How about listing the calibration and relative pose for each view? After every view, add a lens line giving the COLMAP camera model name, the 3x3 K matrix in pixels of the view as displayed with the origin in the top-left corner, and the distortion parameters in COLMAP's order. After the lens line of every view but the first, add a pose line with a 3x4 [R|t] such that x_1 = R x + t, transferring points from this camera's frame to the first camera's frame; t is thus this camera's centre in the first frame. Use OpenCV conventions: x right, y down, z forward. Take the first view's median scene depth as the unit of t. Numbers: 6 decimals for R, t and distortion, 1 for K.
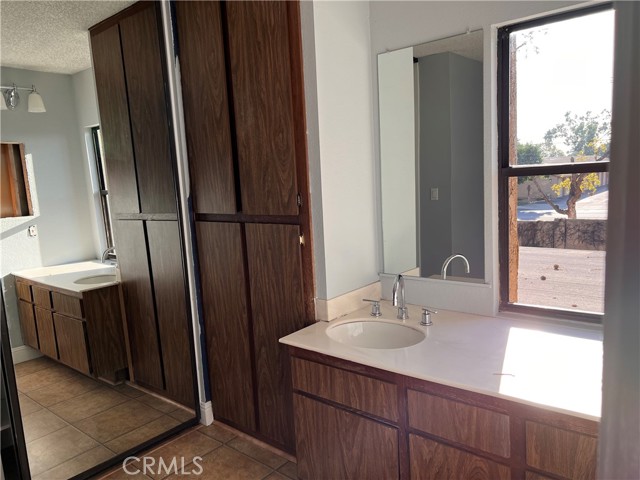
lens RADIAL K [[478.5, 0, 323.9], [0, 478.5, 238.4], [0, 0, 1]] dist [0.019522, -0.015771]
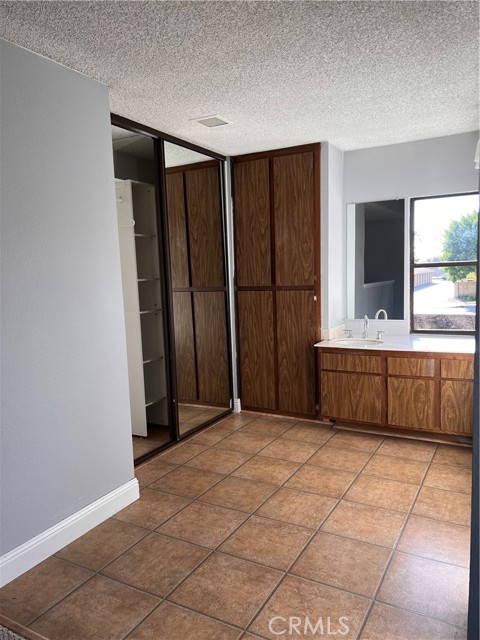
lens RADIAL K [[478.5, 0, 236.9], [0, 478.5, 323.0], [0, 0, 1]] dist [0.019522, -0.015771]
pose [[0.979764, 0.004618, 0.200105, -0.709713], [0.003083, 0.999267, -0.038157, 0.168507], [-0.200135, 0.038002, 0.979031, -0.795309]]
